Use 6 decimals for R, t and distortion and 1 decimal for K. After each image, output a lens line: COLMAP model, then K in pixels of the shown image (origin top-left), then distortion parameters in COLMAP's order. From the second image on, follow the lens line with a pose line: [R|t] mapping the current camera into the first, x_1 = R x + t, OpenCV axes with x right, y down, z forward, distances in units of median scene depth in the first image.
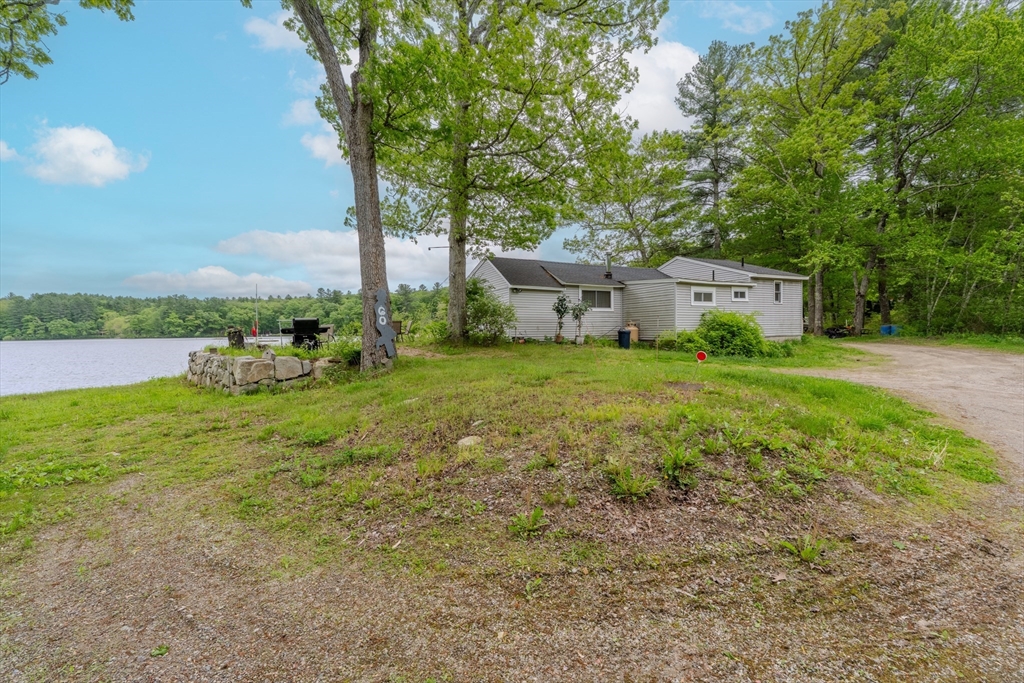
lens RADIAL K [[409.1, 0, 508.9], [0, 409.1, 338.4], [0, 0, 1]] dist [0.000790, -0.000090]
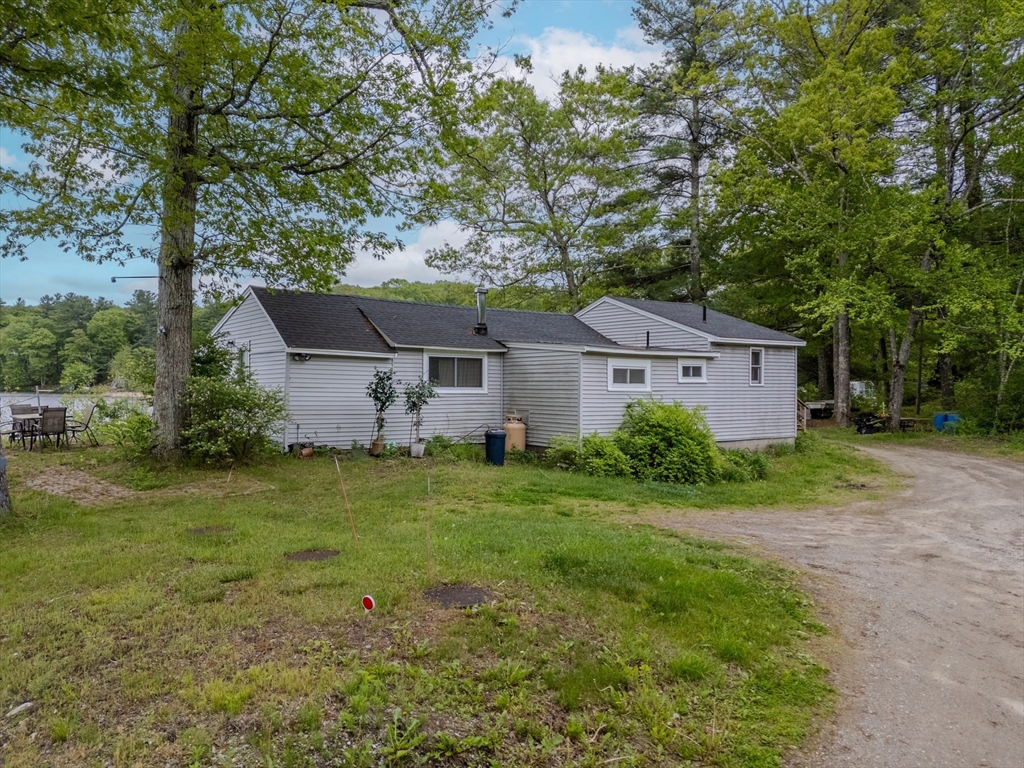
lens RADIAL K [[756.2, 0, 512.0], [0, 756.2, 384.0], [0, 0, 1]] dist [0.120264, -0.149529]
pose [[0.981515, 0.021721, 0.190146, 0.101441], [-0.017313, 0.999542, -0.024815, -0.061109], [-0.190598, 0.021065, 0.981442, -0.047860]]
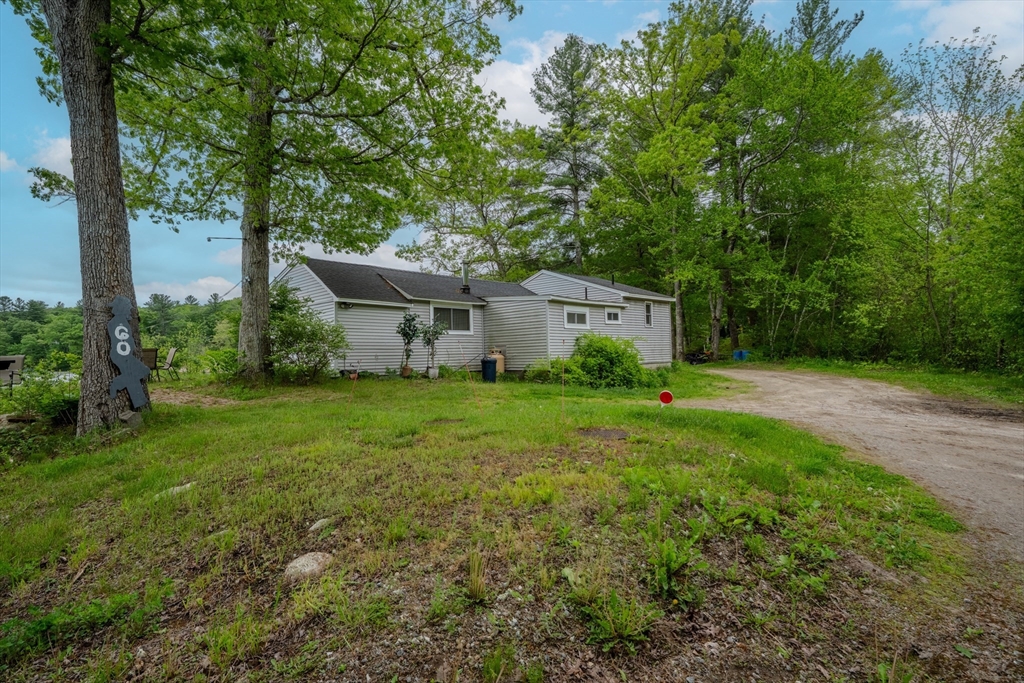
lens RADIAL K [[512.6, 0, 507.7], [0, 512.6, 344.5], [0, 0, 1]] dist [0.000199, -0.000561]
pose [[0.940474, -0.002801, 0.339854, -0.019465], [0.019054, 0.998828, -0.044497, -0.003091], [-0.339331, 0.048324, 0.939425, 0.058044]]
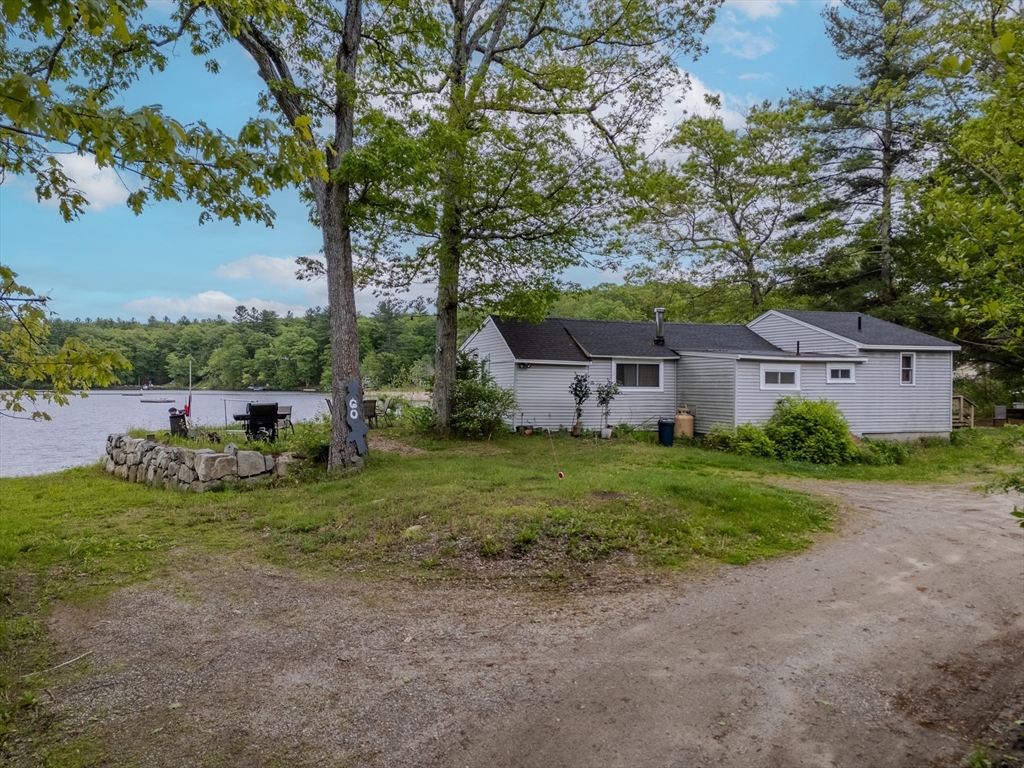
lens RADIAL K [[756.2, 0, 512.0], [0, 756.2, 384.0], [0, 0, 1]] dist [0.120264, -0.149529]
pose [[0.996191, 0.021296, -0.084559, 0.116345], [-0.023028, 0.999543, -0.019560, -0.053860], [0.084103, 0.021433, 0.996226, -0.416274]]
